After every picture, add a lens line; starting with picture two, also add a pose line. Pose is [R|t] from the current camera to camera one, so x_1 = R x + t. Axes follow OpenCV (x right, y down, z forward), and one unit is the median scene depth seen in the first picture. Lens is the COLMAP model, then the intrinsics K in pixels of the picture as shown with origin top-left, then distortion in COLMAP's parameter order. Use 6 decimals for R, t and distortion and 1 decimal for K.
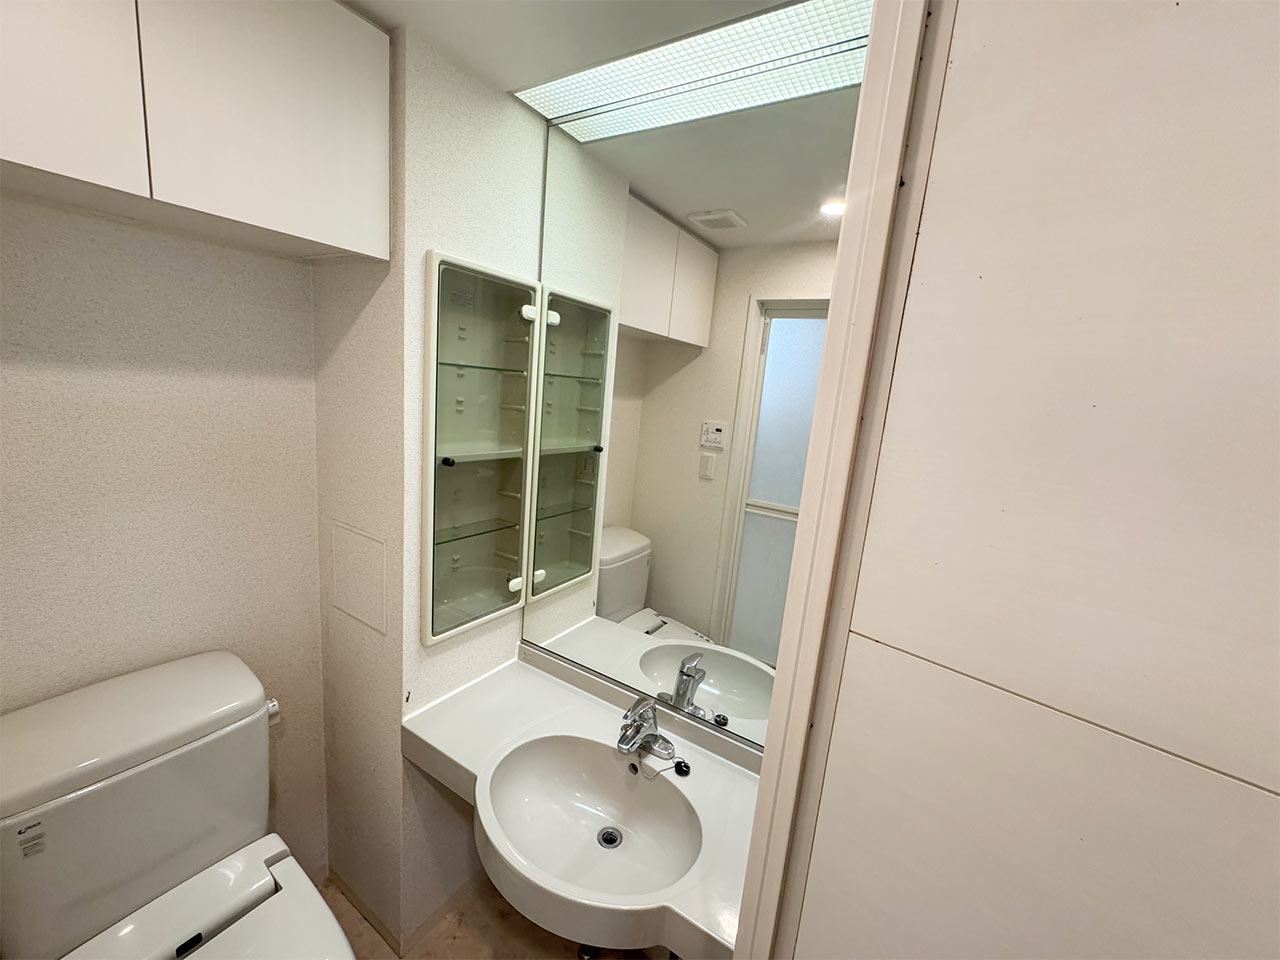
lens RADIAL K [[510.8, 0, 638.7], [0, 510.8, 482.1], [0, 0, 1]] dist [-0.002752, -0.000171]
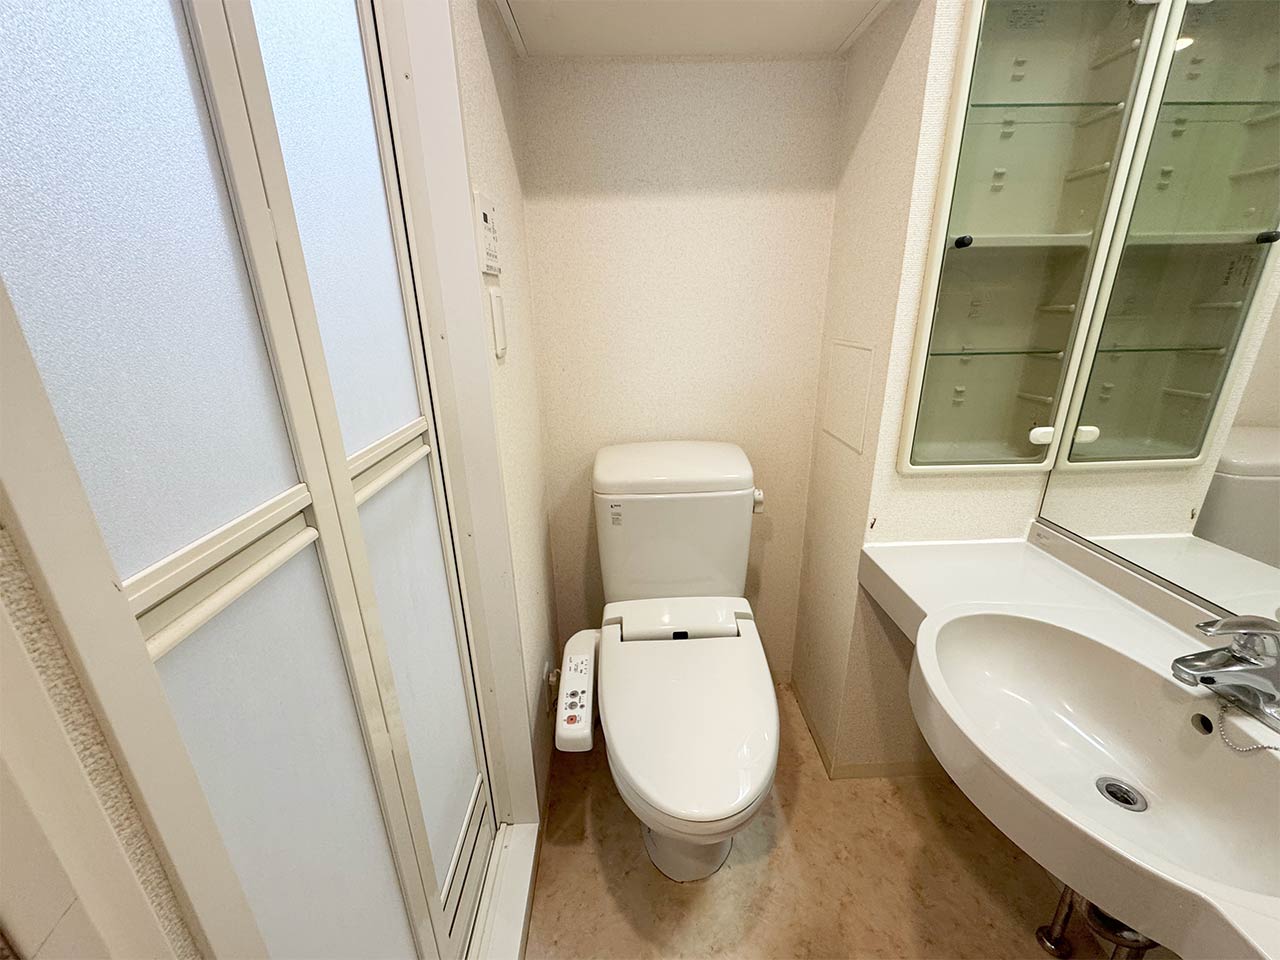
lens RADIAL K [[510.8, 0, 640.4], [0, 510.8, 478.8], [0, 0, 1]] dist [-0.002752, -0.000171]
pose [[0.554355, 0.174249, -0.813835, 0.050009], [-0.083333, 0.984545, 0.154035, 0.209852], [0.828098, -0.017571, 0.560308, 0.116287]]
